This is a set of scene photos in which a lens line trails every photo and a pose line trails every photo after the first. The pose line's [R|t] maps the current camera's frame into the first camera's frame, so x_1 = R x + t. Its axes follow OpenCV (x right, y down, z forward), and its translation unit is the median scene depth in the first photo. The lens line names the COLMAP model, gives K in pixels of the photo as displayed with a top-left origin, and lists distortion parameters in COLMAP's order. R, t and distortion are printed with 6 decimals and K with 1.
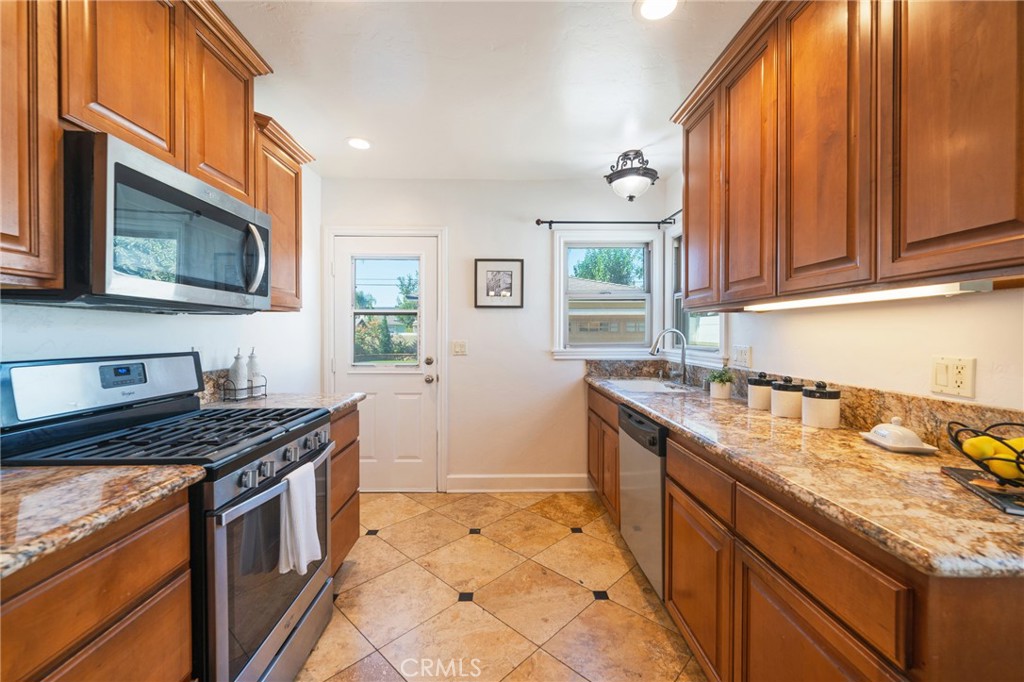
lens RADIAL K [[414.4, 0, 513.5], [0, 414.4, 333.0], [0, 0, 1]] dist [-0.001683, -0.000093]
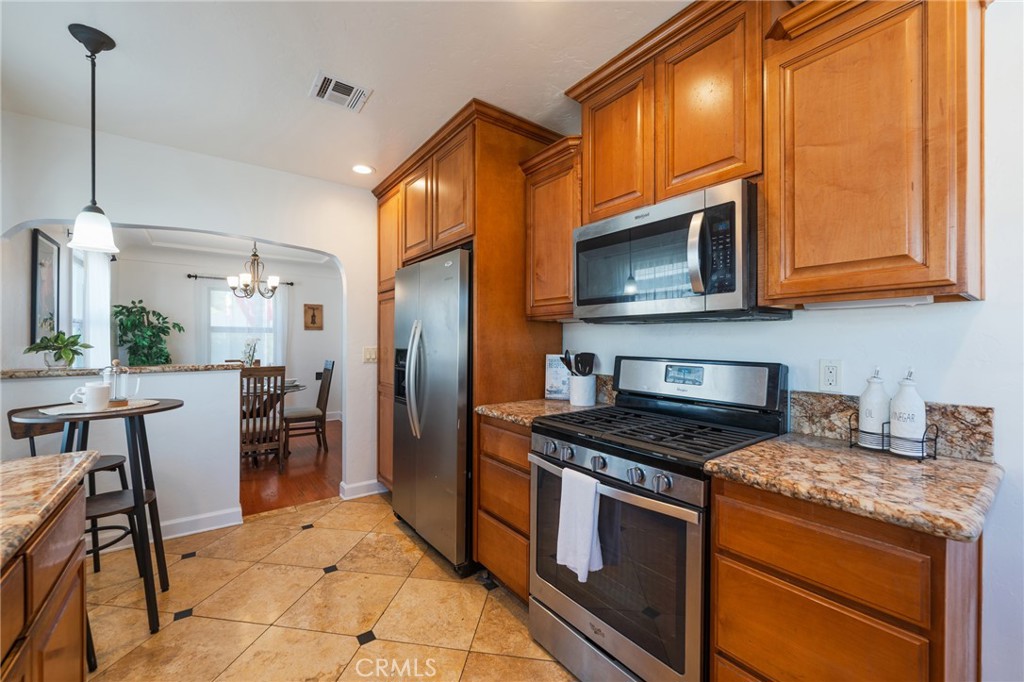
lens RADIAL K [[419.7, 0, 491.4], [0, 419.7, 342.3], [0, 0, 1]] dist [-0.001745, -0.000296]
pose [[-0.846166, -0.000031, -0.532920, 0.128290], [-0.003169, 0.999983, 0.004974, -0.000009], [0.532910, 0.005897, -0.846151, 1.030245]]
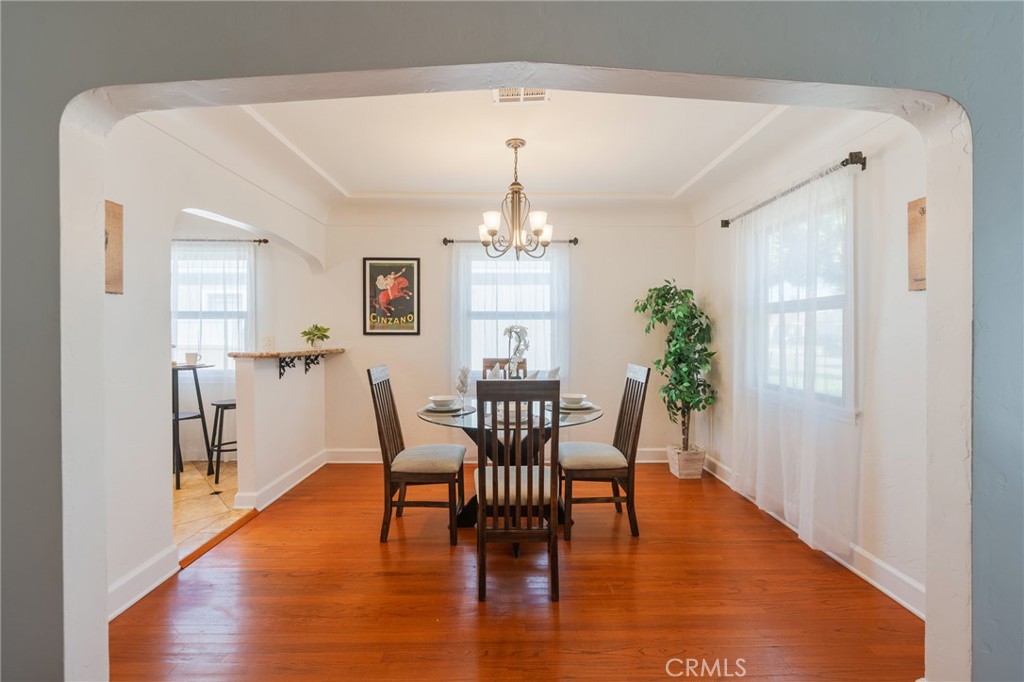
lens RADIAL K [[414.4, 0, 513.5], [0, 414.4, 333.0], [0, 0, 1]] dist [-0.001683, -0.000093]
pose [[0.015573, 0.001464, 0.999878, -1.123728], [0.002058, 0.999997, -0.001496, 0.017376], [-0.999877, 0.002081, 0.015570, -1.236957]]
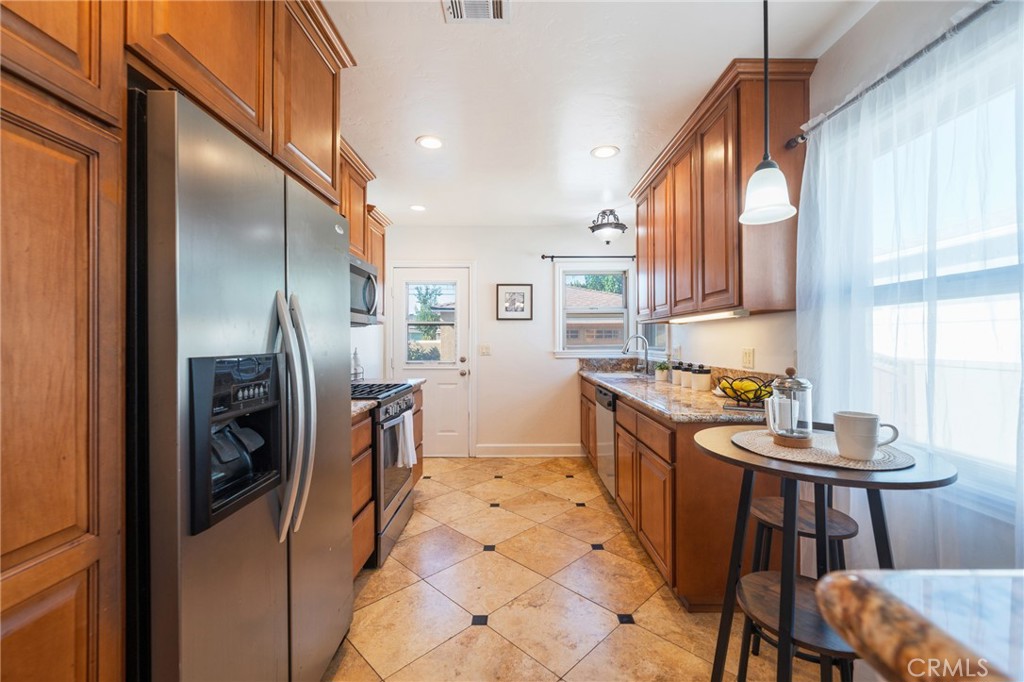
lens RADIAL K [[414.4, 0, 513.5], [0, 414.4, 333.0], [0, 0, 1]] dist [-0.001683, -0.000093]
pose [[0.999433, -0.003425, -0.033487, 0.009525], [0.002814, 0.999829, -0.018286, 0.009127], [0.033544, 0.018182, 0.999272, -0.493652]]
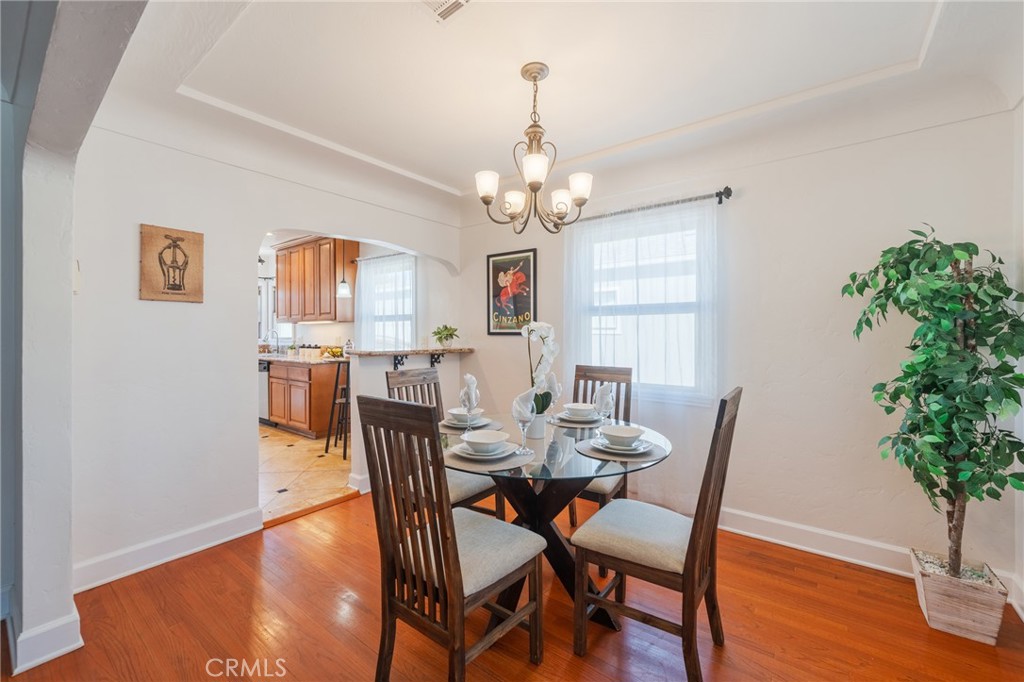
lens RADIAL K [[414.4, 0, 513.5], [0, 414.4, 333.0], [0, 0, 1]] dist [-0.001683, -0.000093]
pose [[0.627693, 0.000095, 0.778461, -0.651433], [0.002228, 0.999996, -0.001919, 0.017152], [-0.778458, 0.002939, 0.627690, -1.712083]]
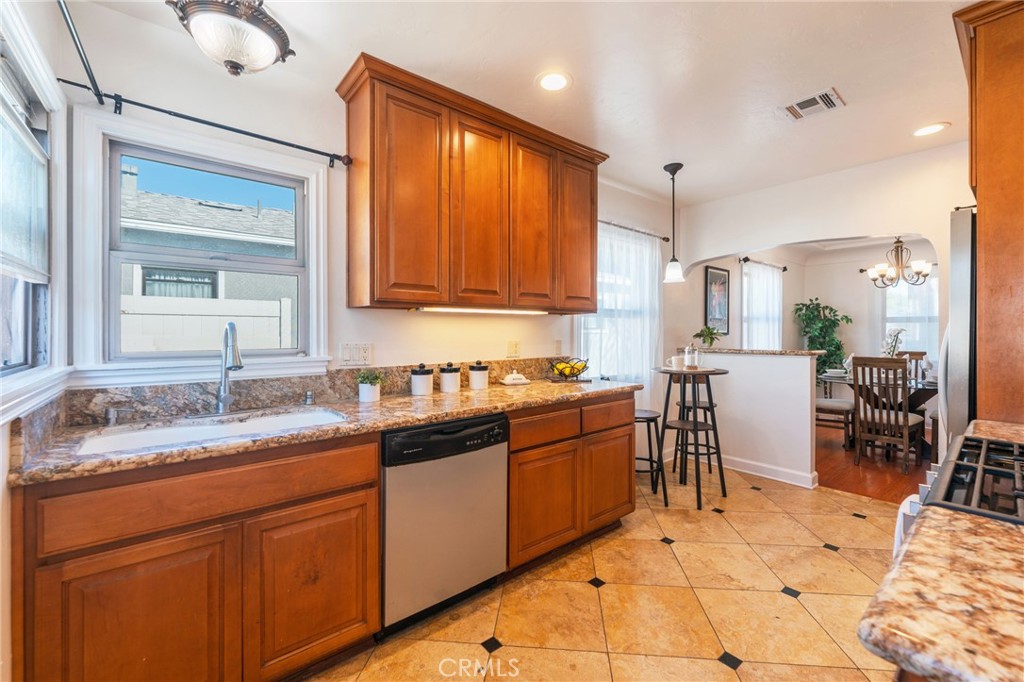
lens RADIAL K [[406.0, 0, 529.3], [0, 406.0, 332.8], [0, 0, 1]] dist [-0.001018, -0.000089]
pose [[-0.614110, -0.002916, 0.789215, -0.401355], [0.002170, 0.999983, 0.005383, -0.000064], [-0.789218, 0.005018, -0.614093, 1.202048]]
